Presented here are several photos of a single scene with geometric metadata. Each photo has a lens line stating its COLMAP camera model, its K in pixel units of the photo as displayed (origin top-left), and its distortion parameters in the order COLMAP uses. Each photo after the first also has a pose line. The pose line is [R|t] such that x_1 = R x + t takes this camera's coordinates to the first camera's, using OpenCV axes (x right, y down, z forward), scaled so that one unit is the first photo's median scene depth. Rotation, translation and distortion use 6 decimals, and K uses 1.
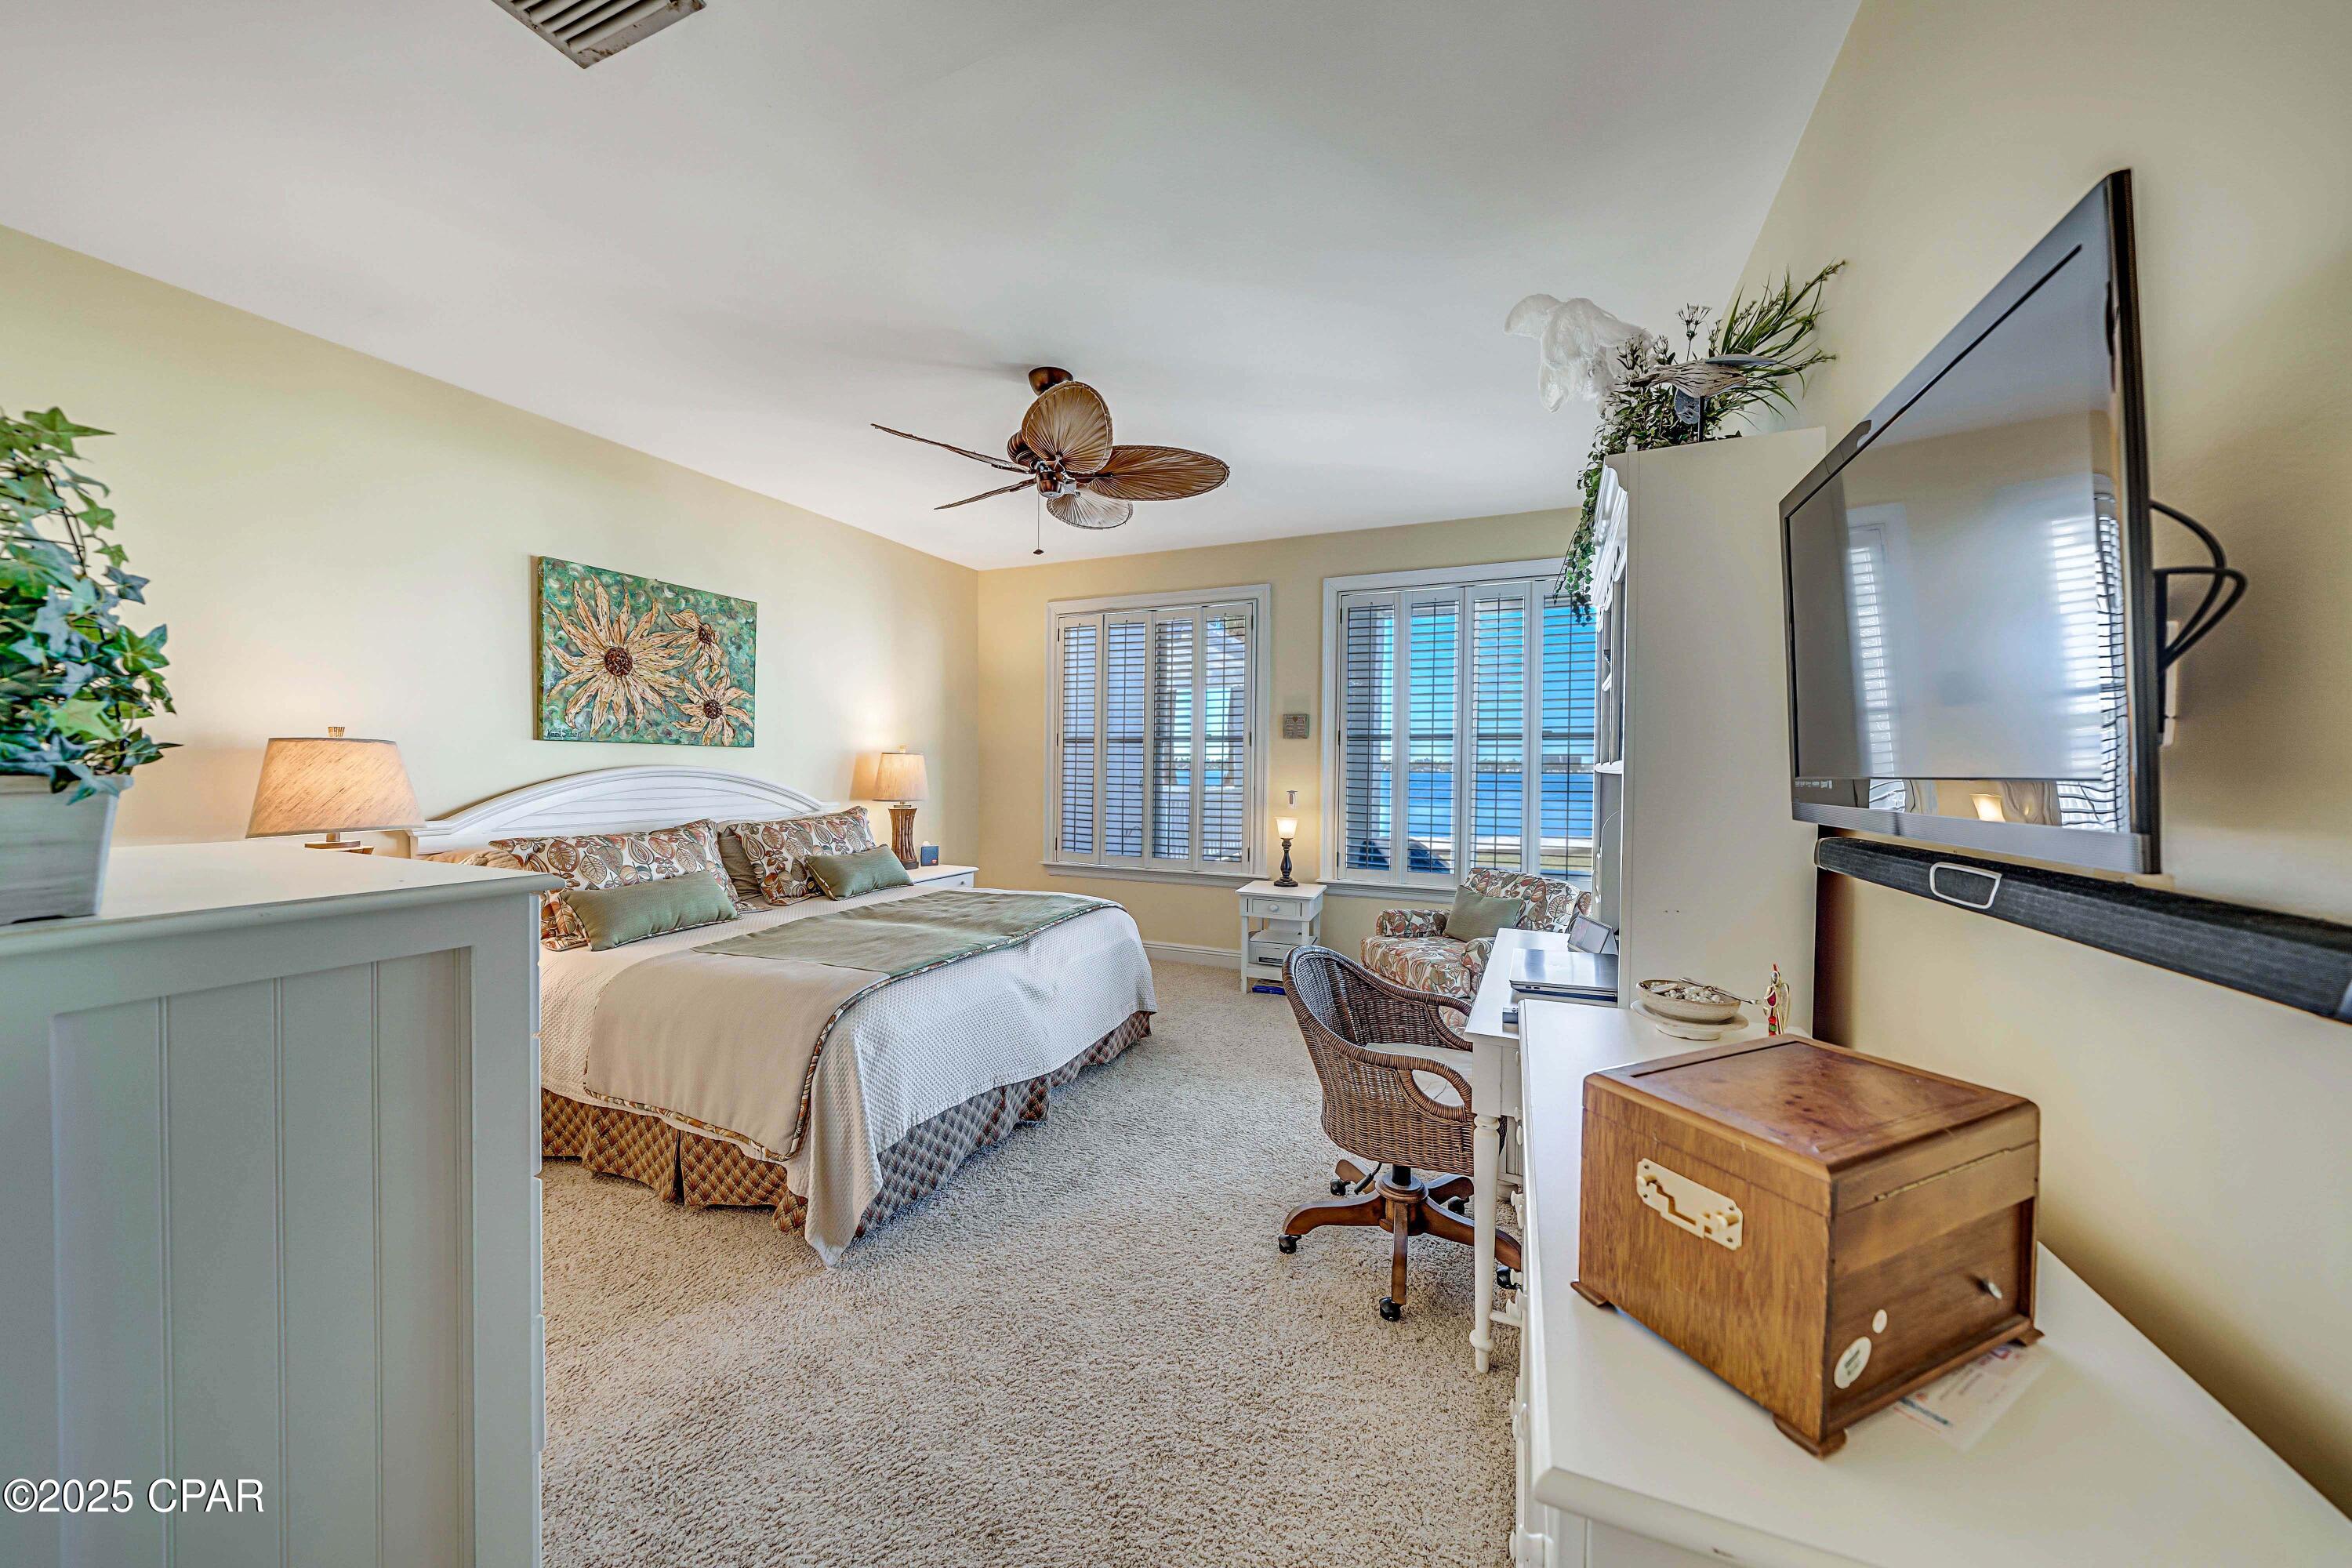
lens RADIAL K [[825.2, 0, 1168.9], [0, 825.2, 775.9], [0, 0, 1]] dist [-0.001164, -0.000111]
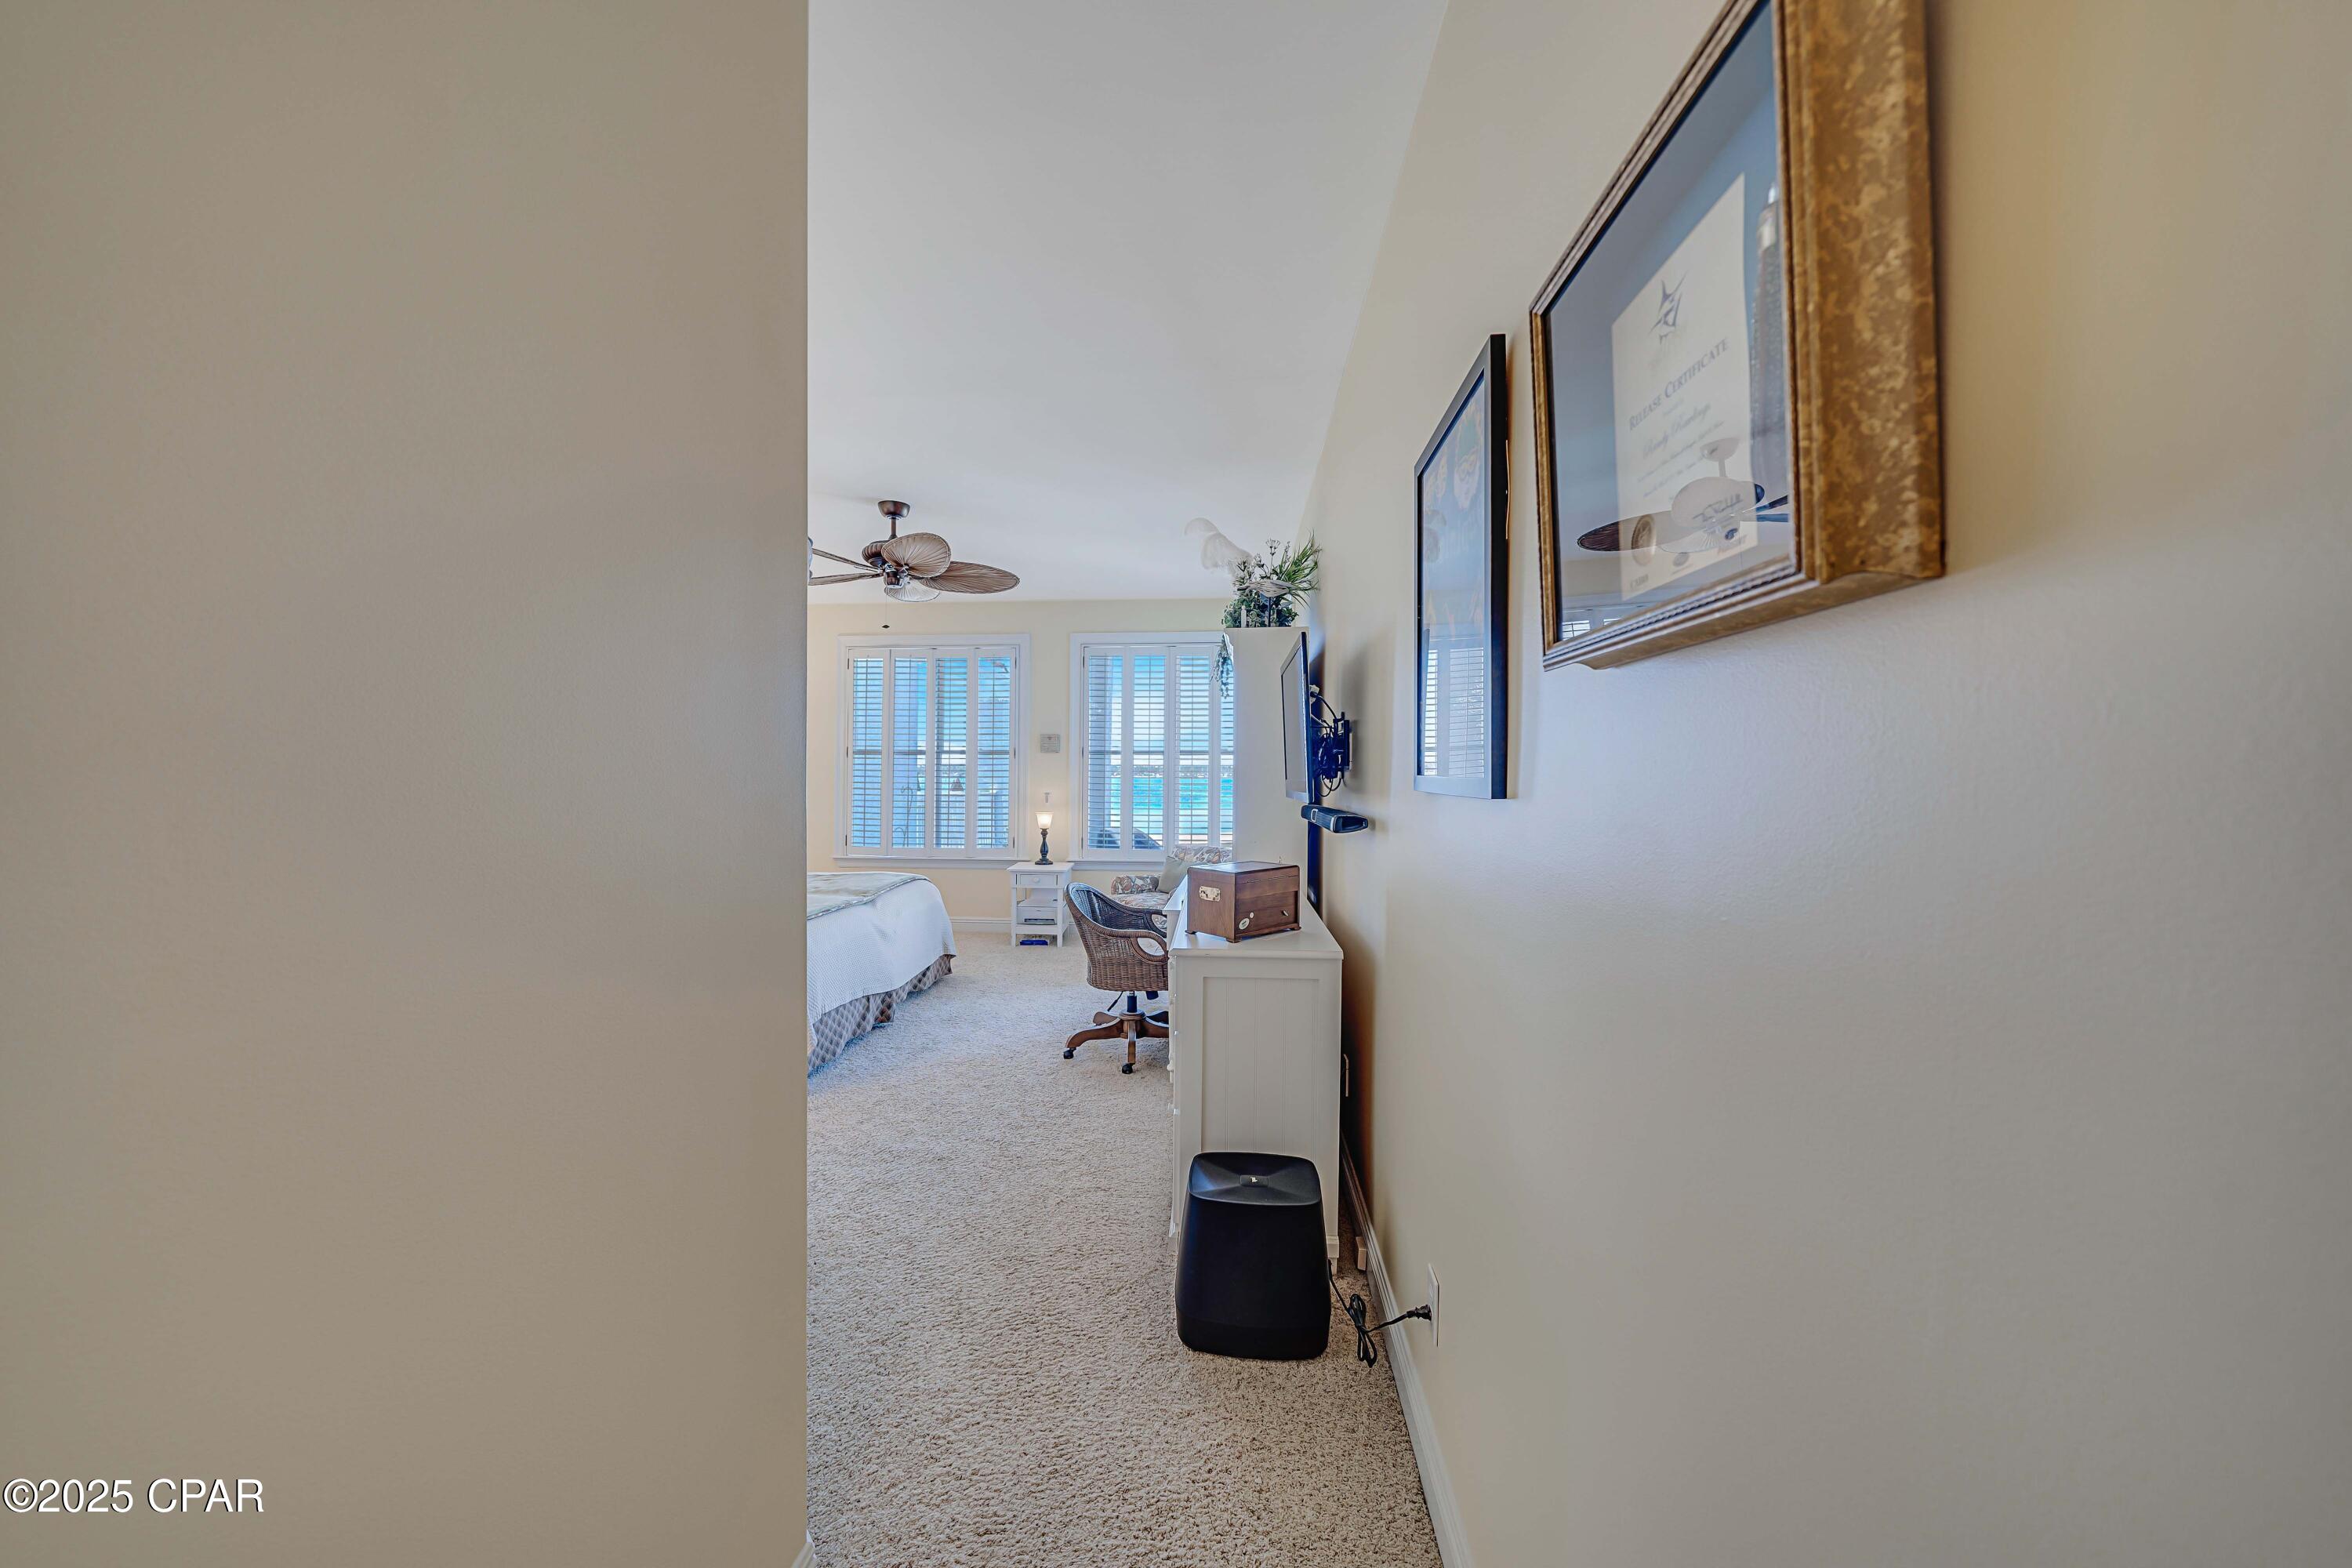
lens RADIAL K [[825.2, 0, 1168.9], [0, 825.2, 775.9], [0, 0, 1]] dist [-0.001164, -0.000111]
pose [[0.945884, -0.004166, 0.324479, -0.152442], [0.006405, 0.999962, -0.005834, 0.000224], [-0.324442, 0.007597, 0.945875, -0.497244]]
